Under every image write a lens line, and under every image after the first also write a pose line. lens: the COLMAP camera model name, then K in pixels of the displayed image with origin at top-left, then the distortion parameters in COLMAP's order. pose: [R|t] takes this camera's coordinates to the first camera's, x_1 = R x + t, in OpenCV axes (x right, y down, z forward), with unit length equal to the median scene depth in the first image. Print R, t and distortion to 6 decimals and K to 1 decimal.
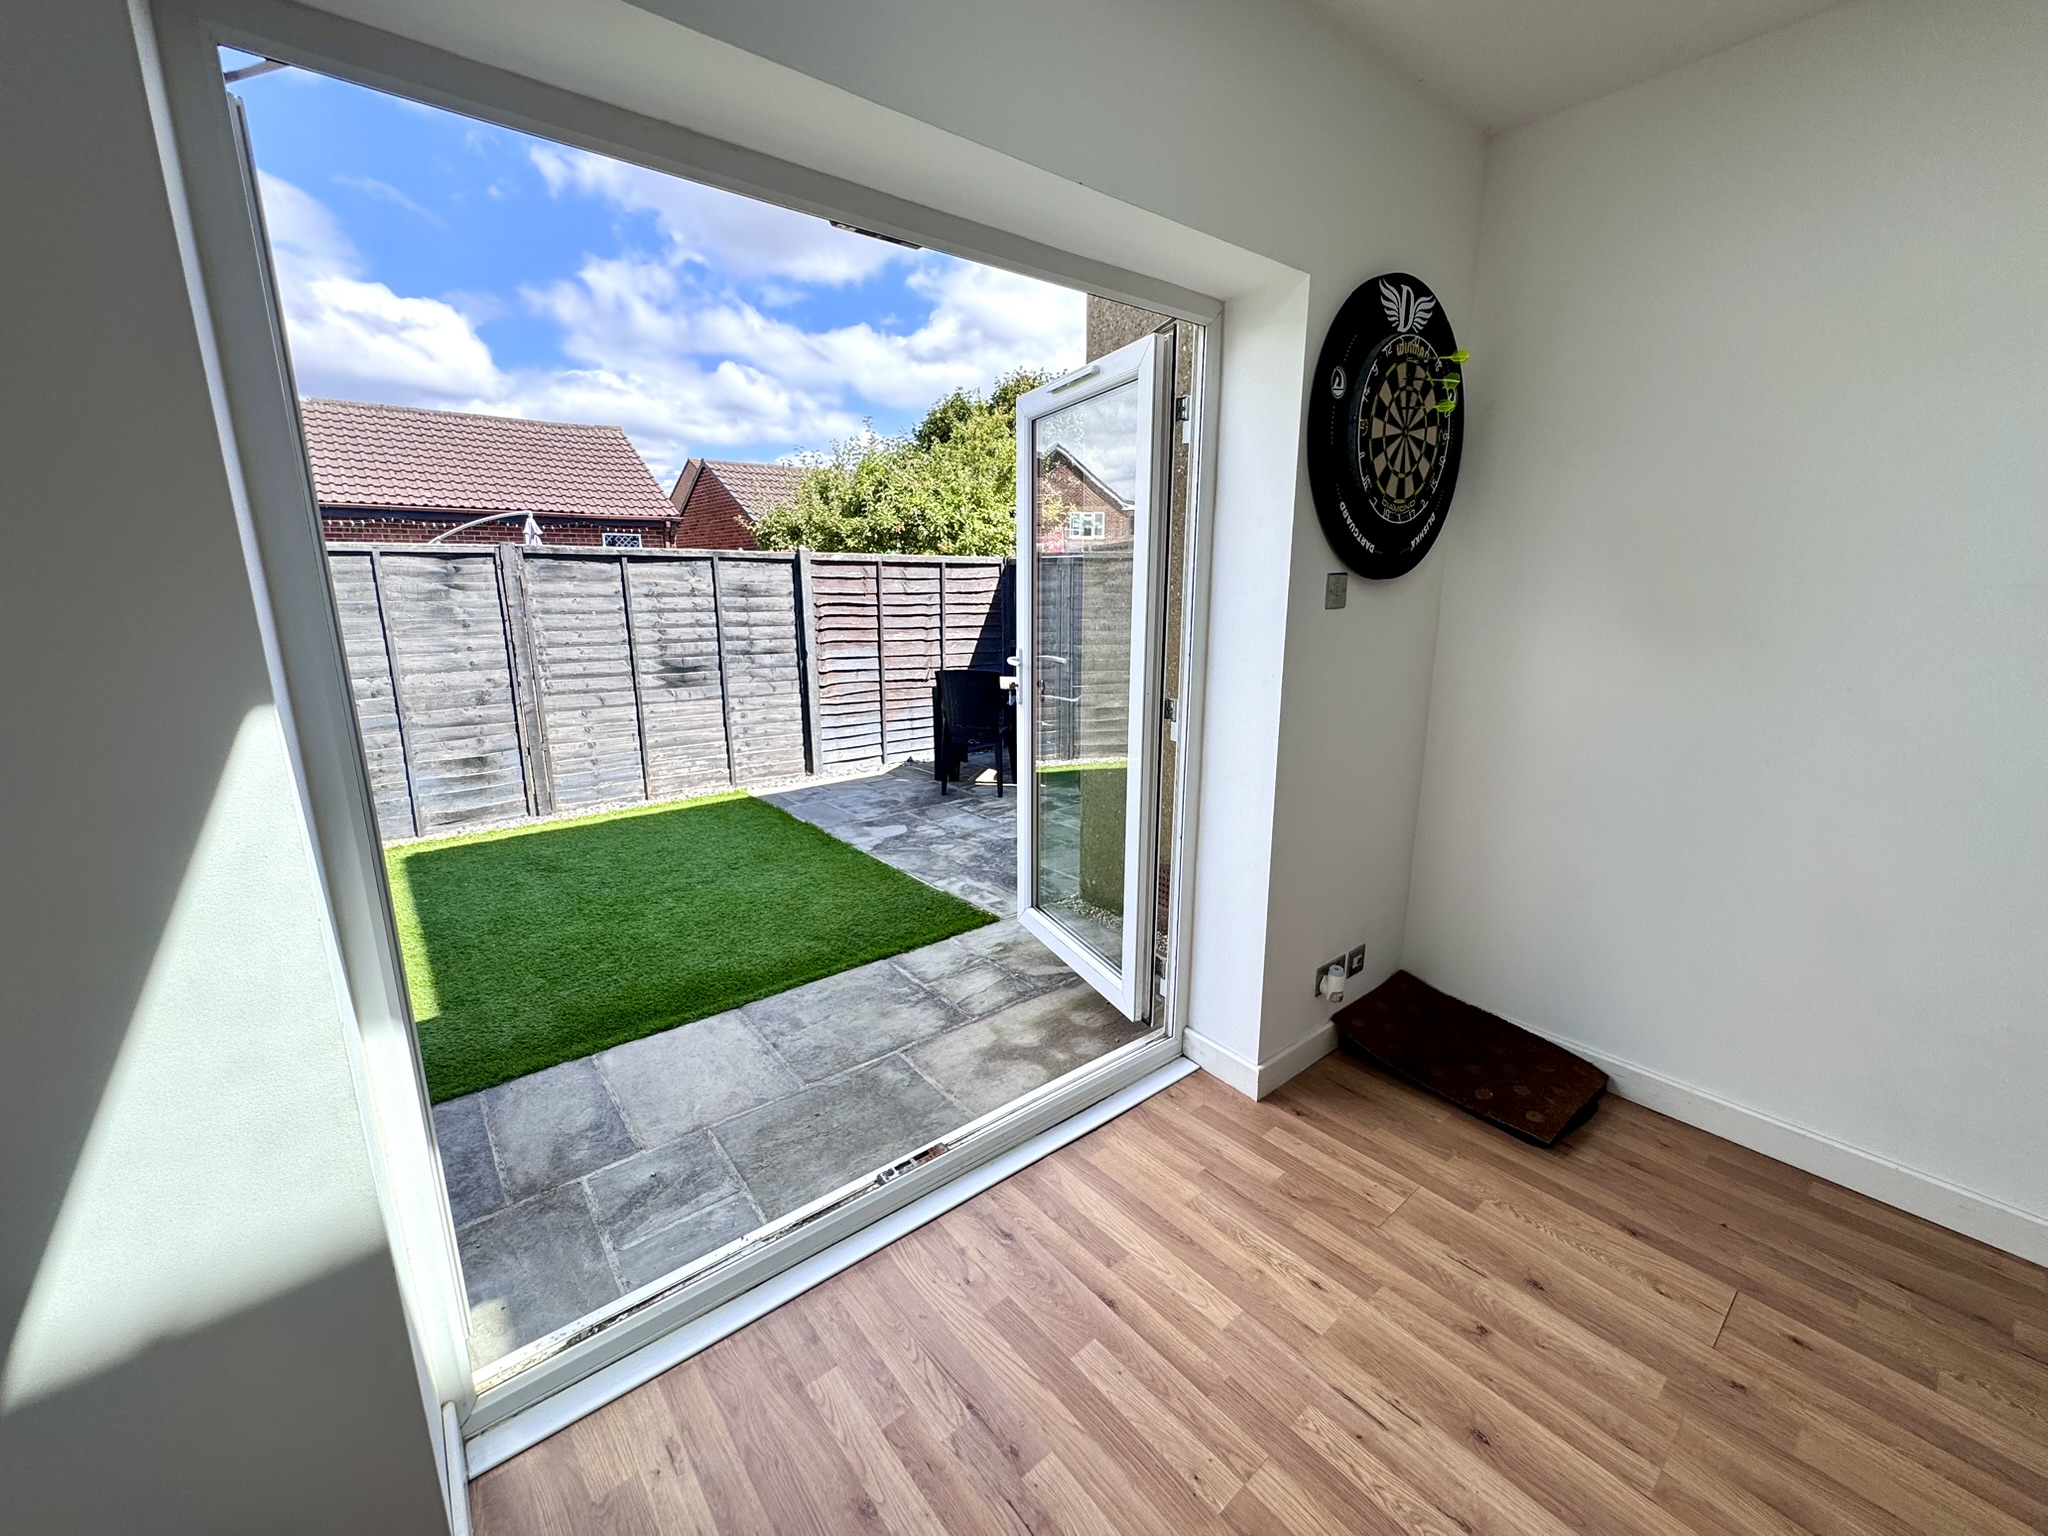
lens RADIAL K [[817.5, 0, 1024.0], [0, 817.5, 768.0], [0, 0, 1]] dist [-0.000093, 0.000063]
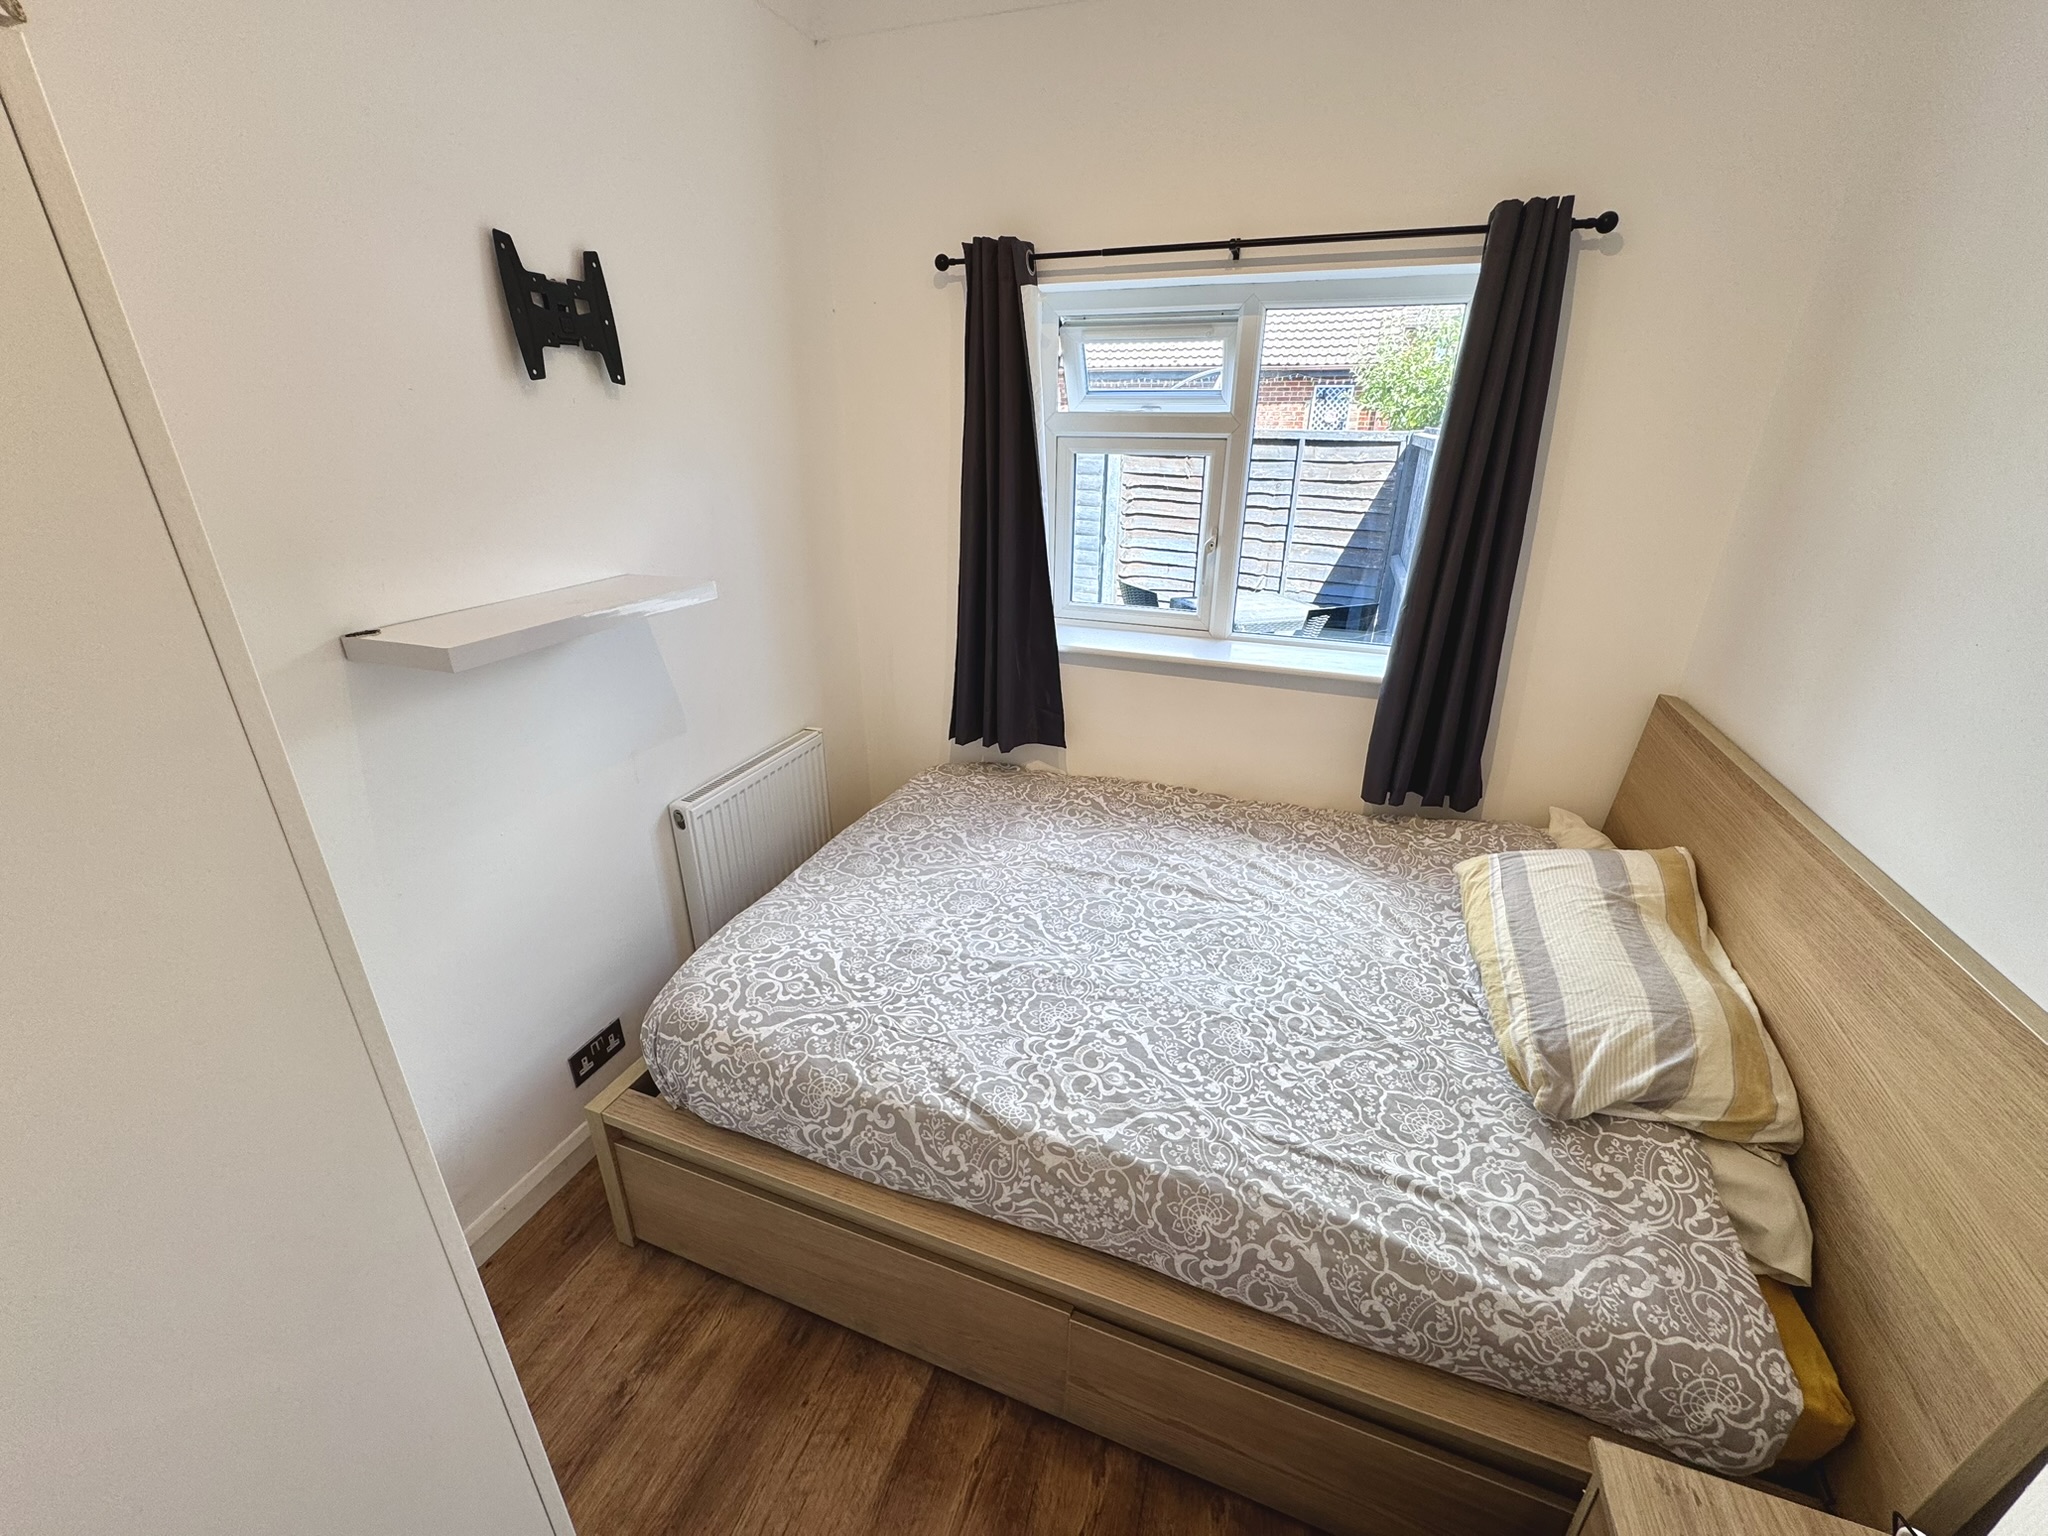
lens RADIAL K [[817.5, 0, 1024.0], [0, 817.5, 768.0], [0, 0, 1]] dist [-0.000093, 0.000063]
pose [[0.504158, 0.345266, -0.791591, 0.572316], [-0.204230, 0.938272, 0.279170, -0.148184], [0.839115, 0.020921, 0.543551, 0.453056]]
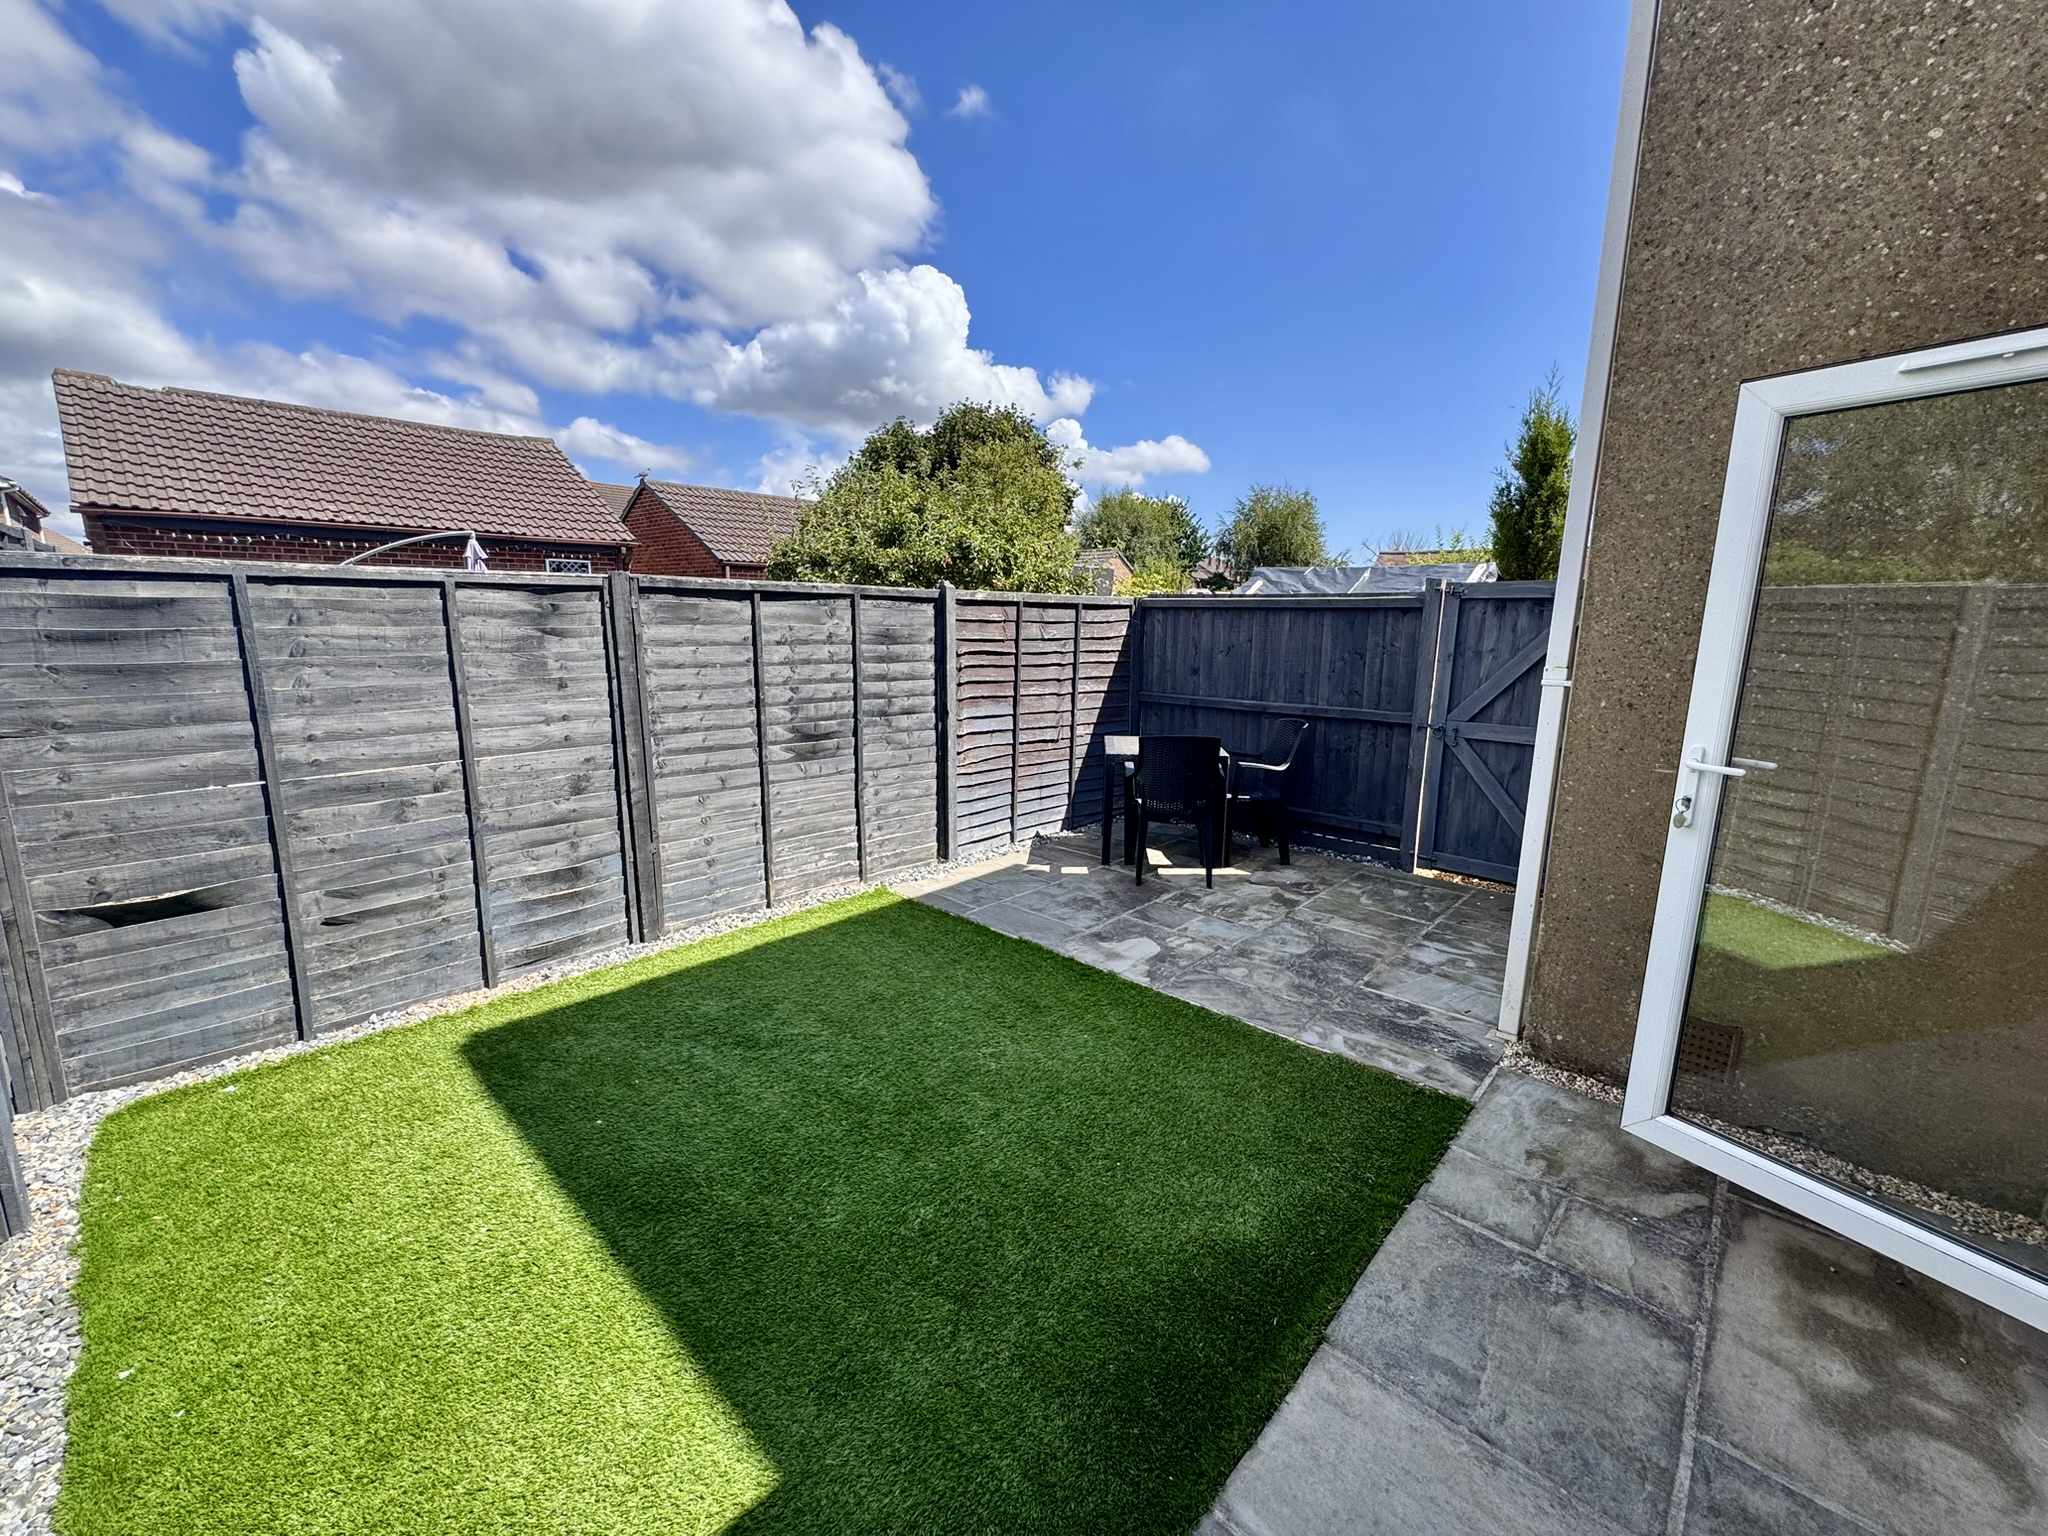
lens RADIAL K [[817.5, 0, 1024.0], [0, 817.5, 768.0], [0, 0, 1]] dist [-0.000093, 0.000063]
pose [[0.990480, -0.012995, 0.137044, -0.329963], [0.018386, 0.999103, -0.038140, -0.058395], [-0.136425, 0.040297, 0.989830, 0.207091]]
